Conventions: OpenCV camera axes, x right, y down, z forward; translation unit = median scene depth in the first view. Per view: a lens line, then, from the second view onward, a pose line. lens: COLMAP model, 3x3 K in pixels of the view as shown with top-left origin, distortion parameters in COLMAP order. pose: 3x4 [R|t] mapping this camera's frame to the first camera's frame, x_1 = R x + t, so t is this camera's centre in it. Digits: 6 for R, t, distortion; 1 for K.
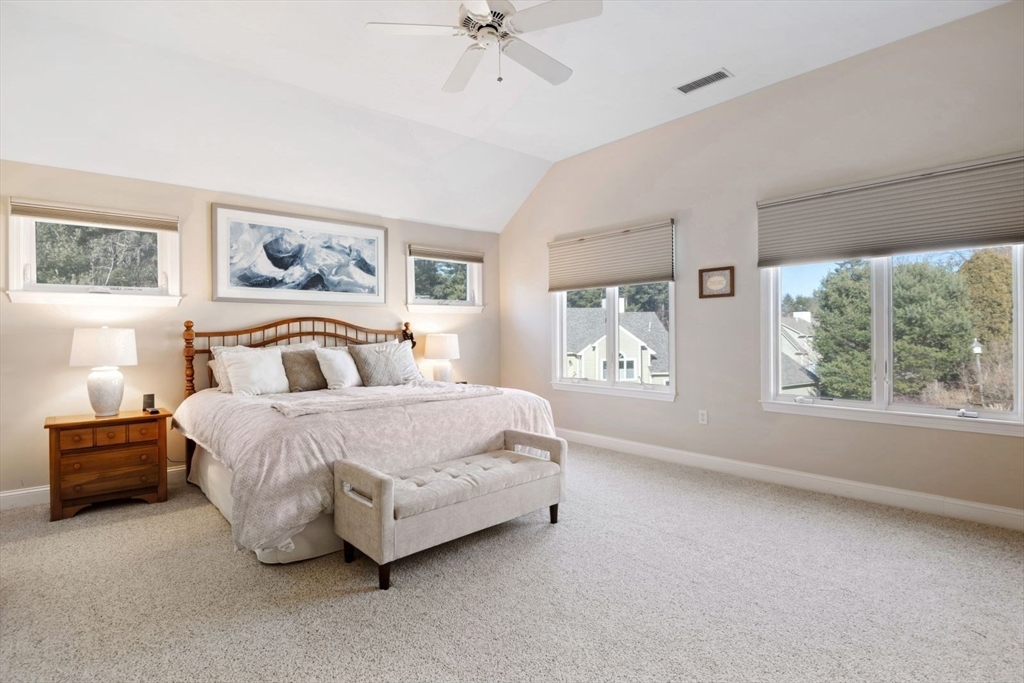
lens RADIAL K [[500.2, 0, 512.3], [0, 500.2, 336.5], [0, 0, 1]] dist [-0.002239, -0.008437]
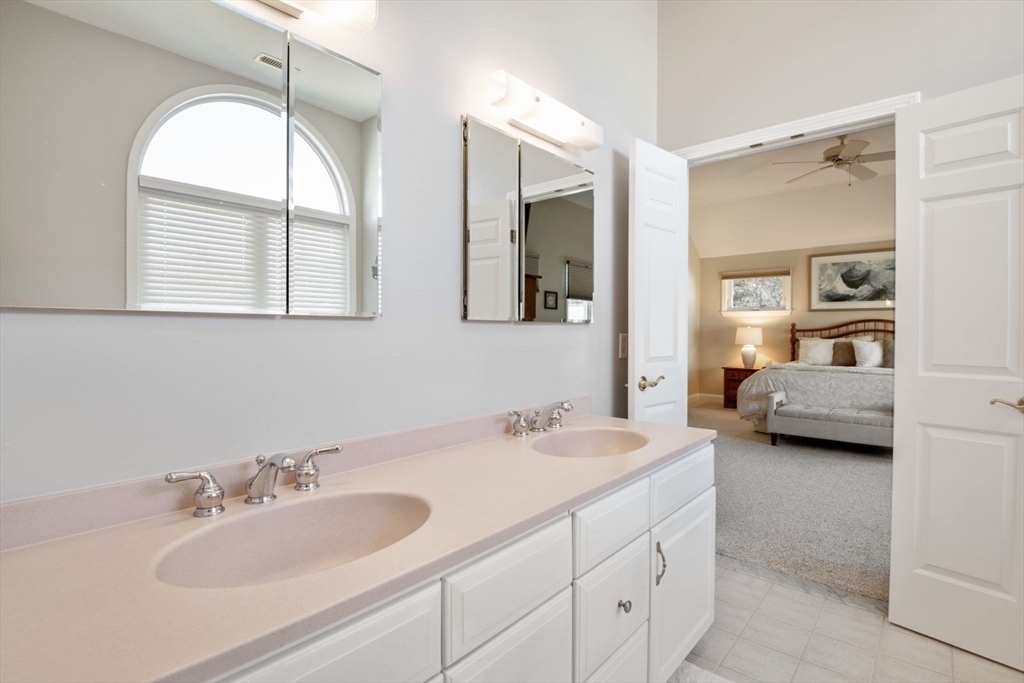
lens RADIAL K [[474.1, 0, 511.6], [0, 474.1, 335.7], [0, 0, 1]] dist [-0.001868, -0.001267]
pose [[0.113299, 0.020618, -0.993347, 0.914355], [-0.007924, 0.999772, 0.019847, -0.010896], [0.993529, 0.005622, 0.113437, -0.219196]]
